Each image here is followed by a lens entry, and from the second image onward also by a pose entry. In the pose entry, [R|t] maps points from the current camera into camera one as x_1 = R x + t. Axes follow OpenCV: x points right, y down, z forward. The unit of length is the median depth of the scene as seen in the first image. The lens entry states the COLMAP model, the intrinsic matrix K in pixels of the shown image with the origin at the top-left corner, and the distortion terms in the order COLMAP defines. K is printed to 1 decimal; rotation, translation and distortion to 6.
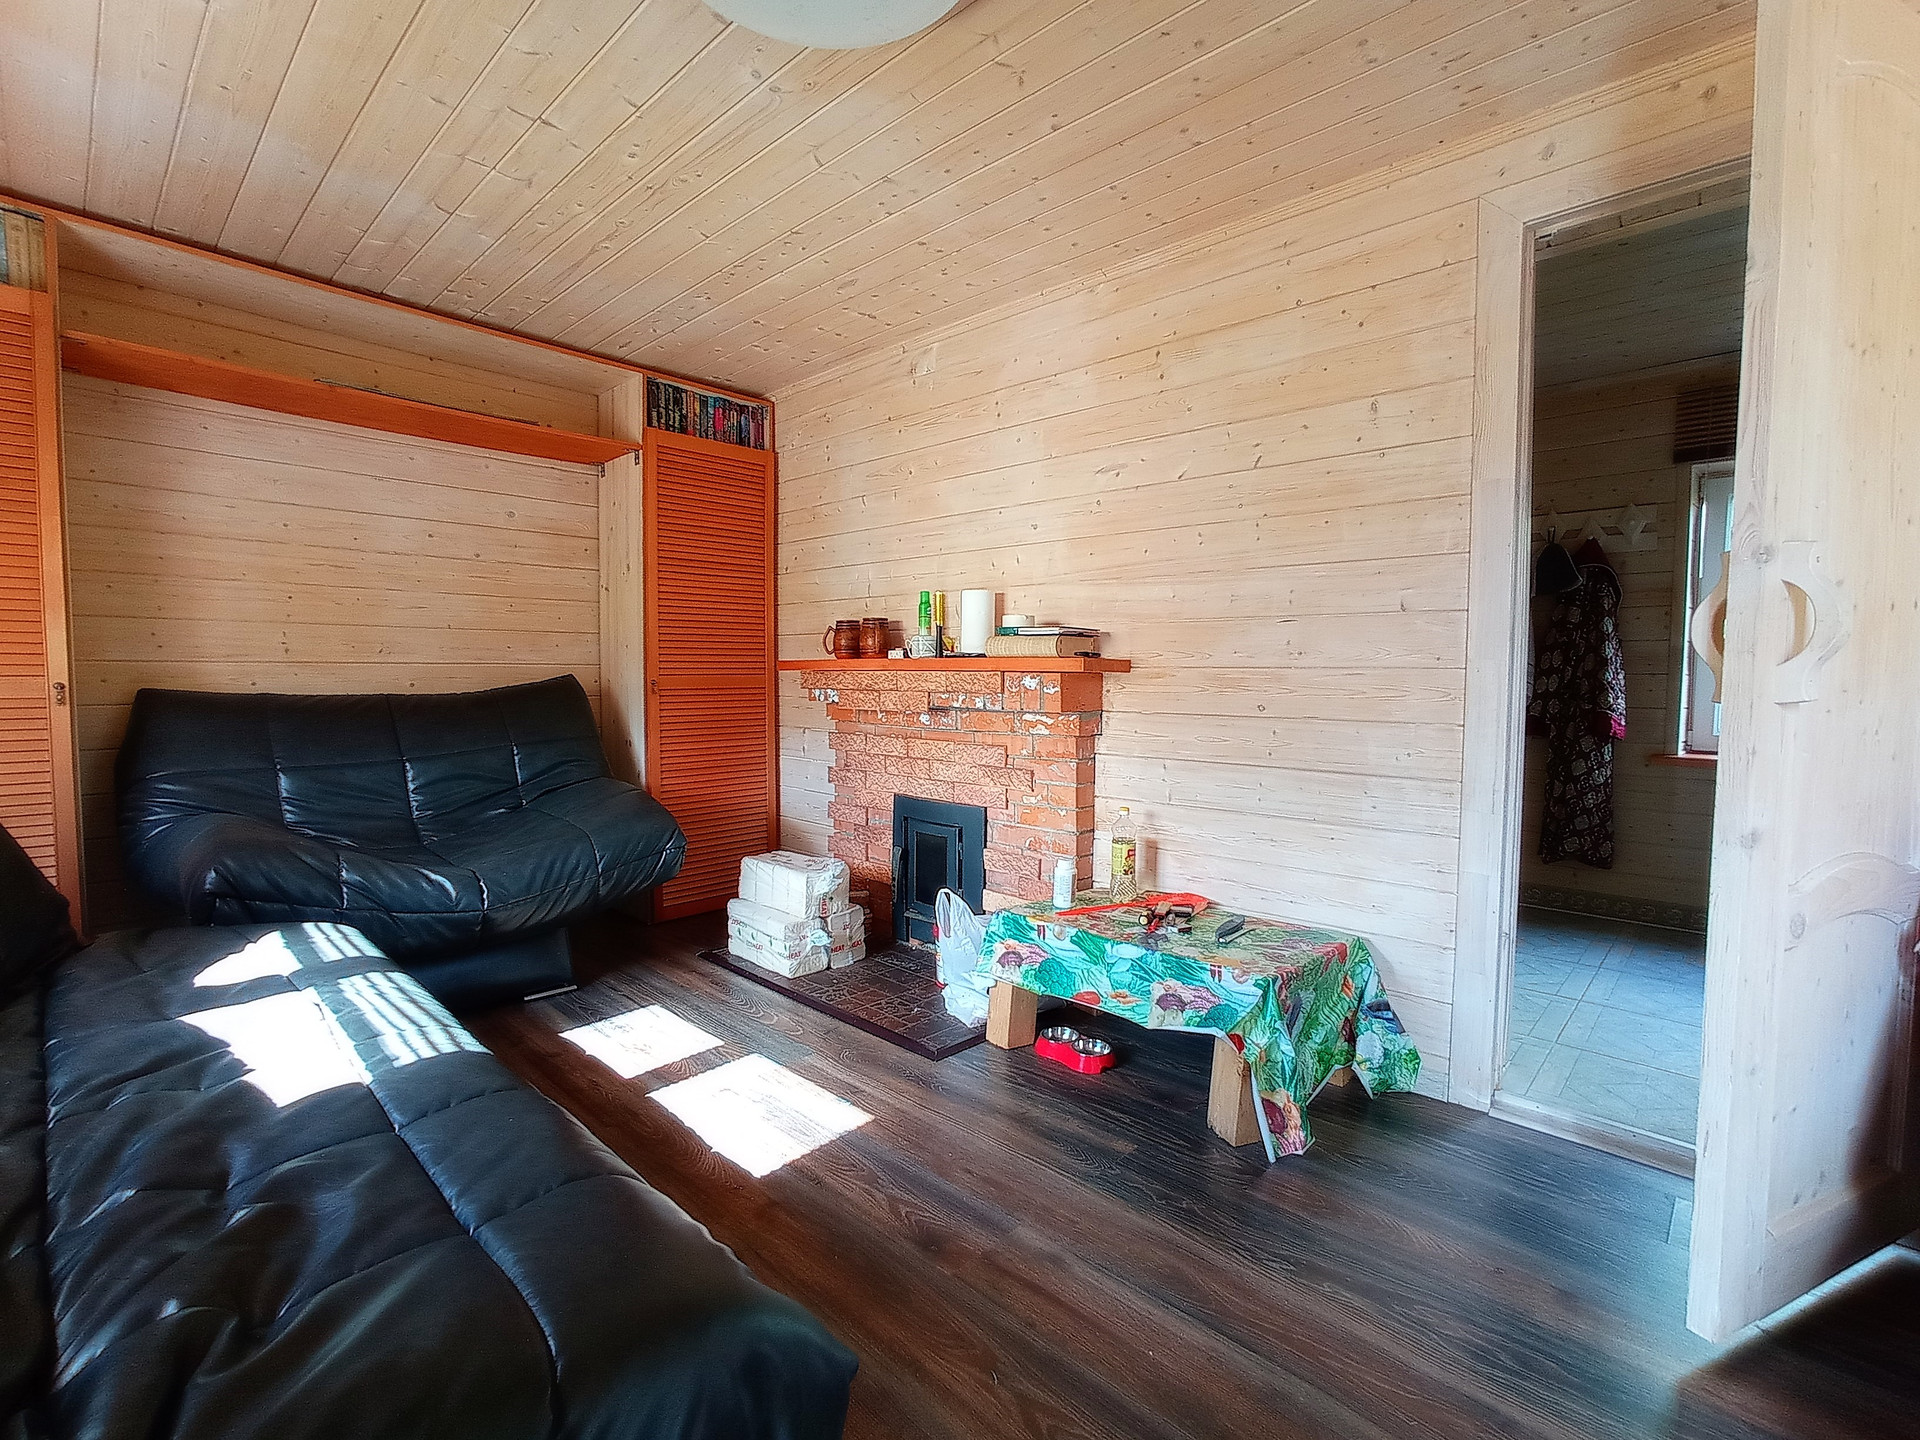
lens RADIAL K [[871.4, 0, 963.6], [0, 871.4, 728.2], [0, 0, 1]] dist [-0.069931, 0.039696]
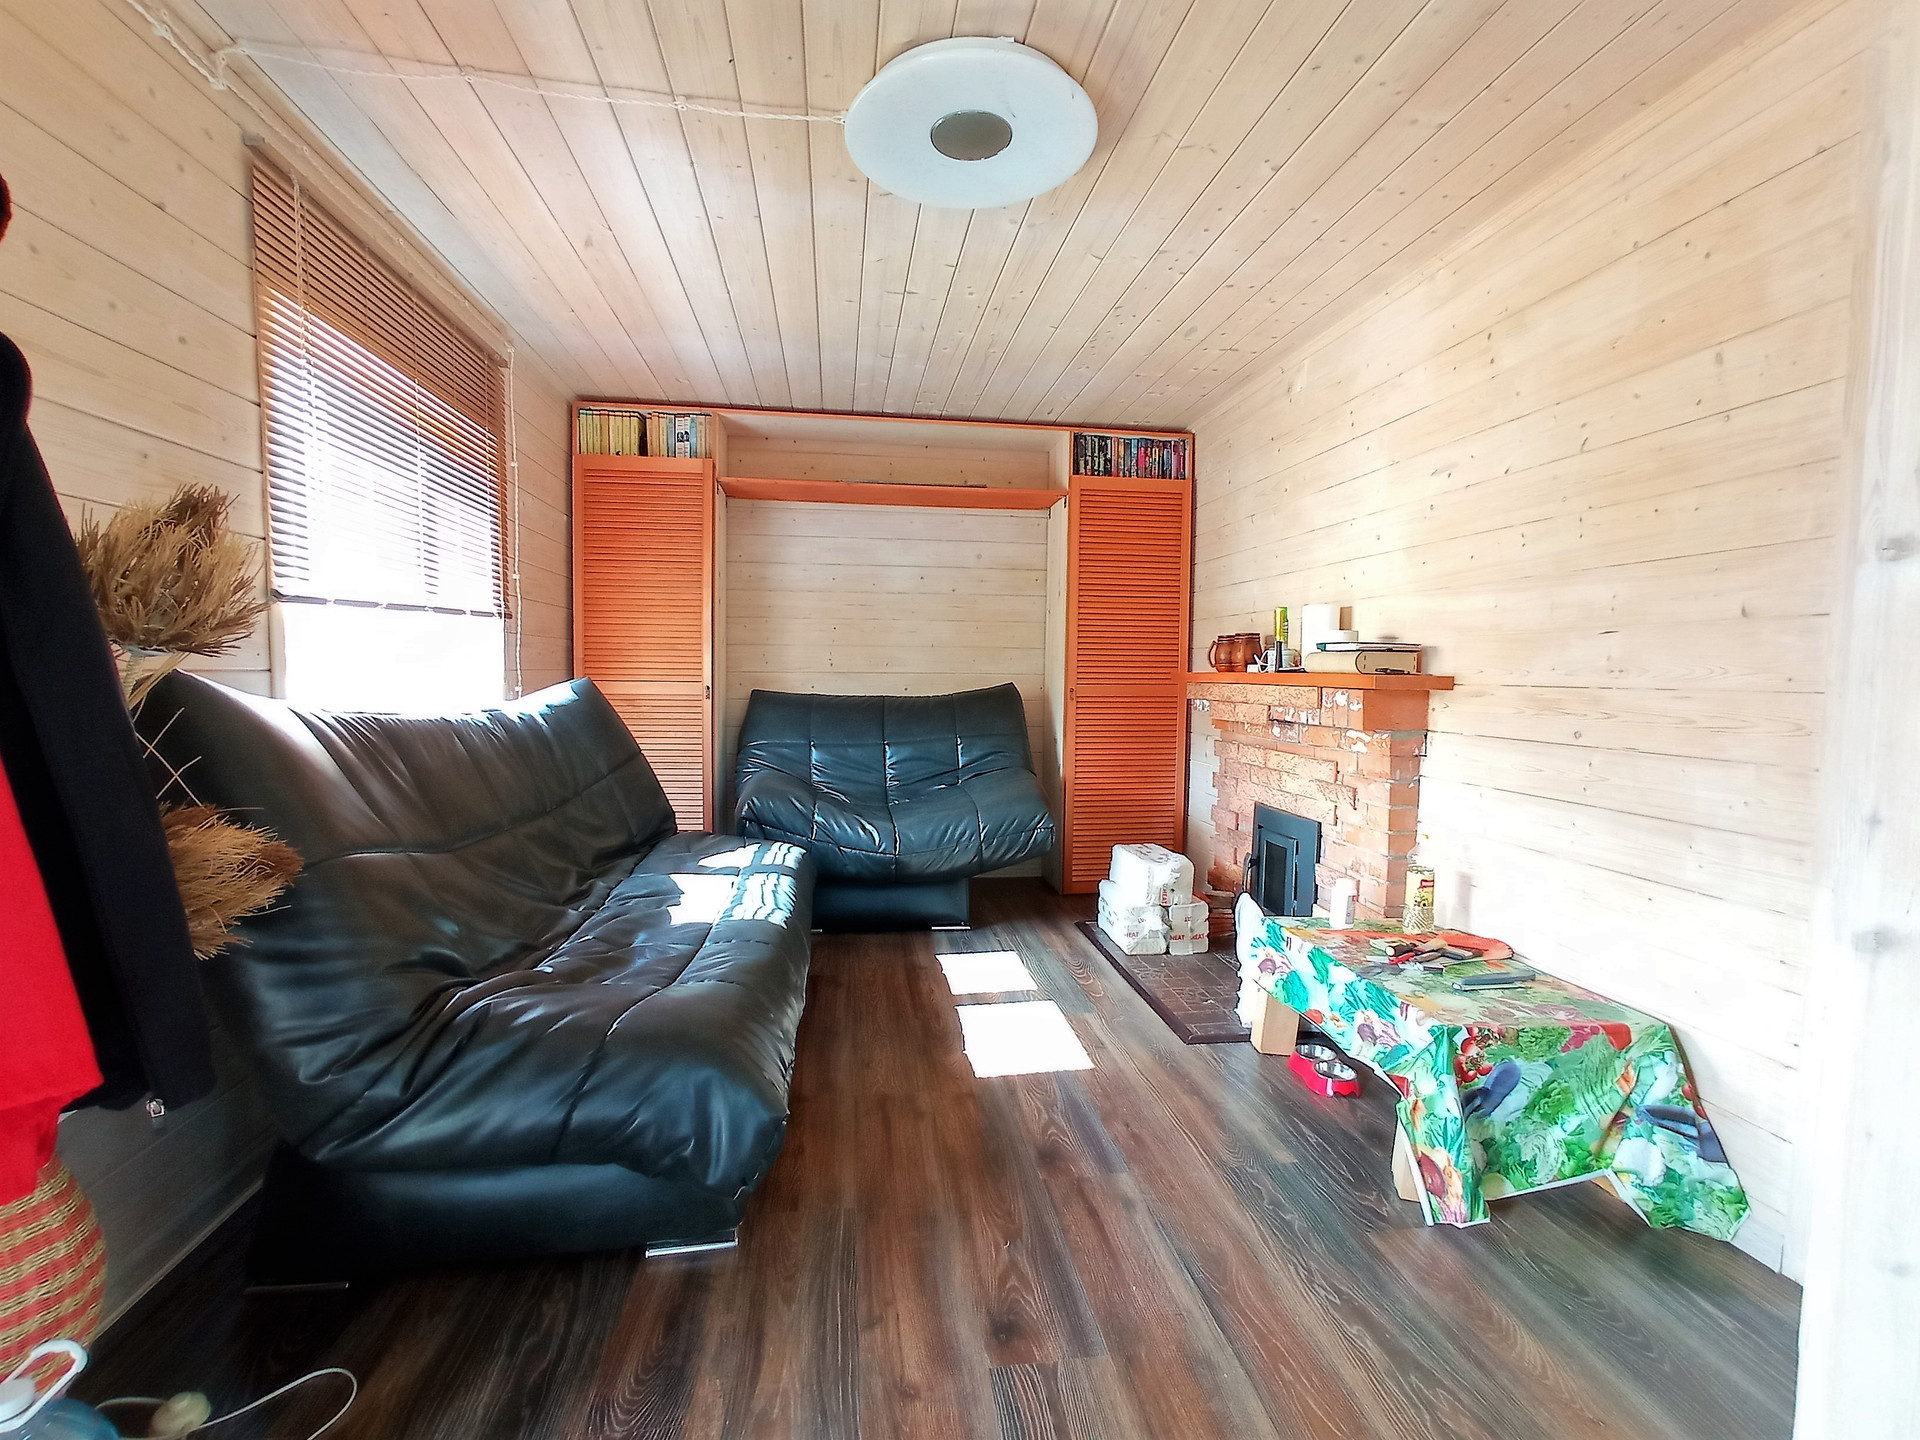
lens RADIAL K [[871.4, 0, 963.6], [0, 871.4, 728.2], [0, 0, 1]] dist [-0.069931, 0.039696]
pose [[0.778908, 0.042563, -0.625692, 0.375506], [-0.045002, 0.998916, 0.011930, -0.012003], [0.625522, 0.018865, 0.779979, -0.029340]]
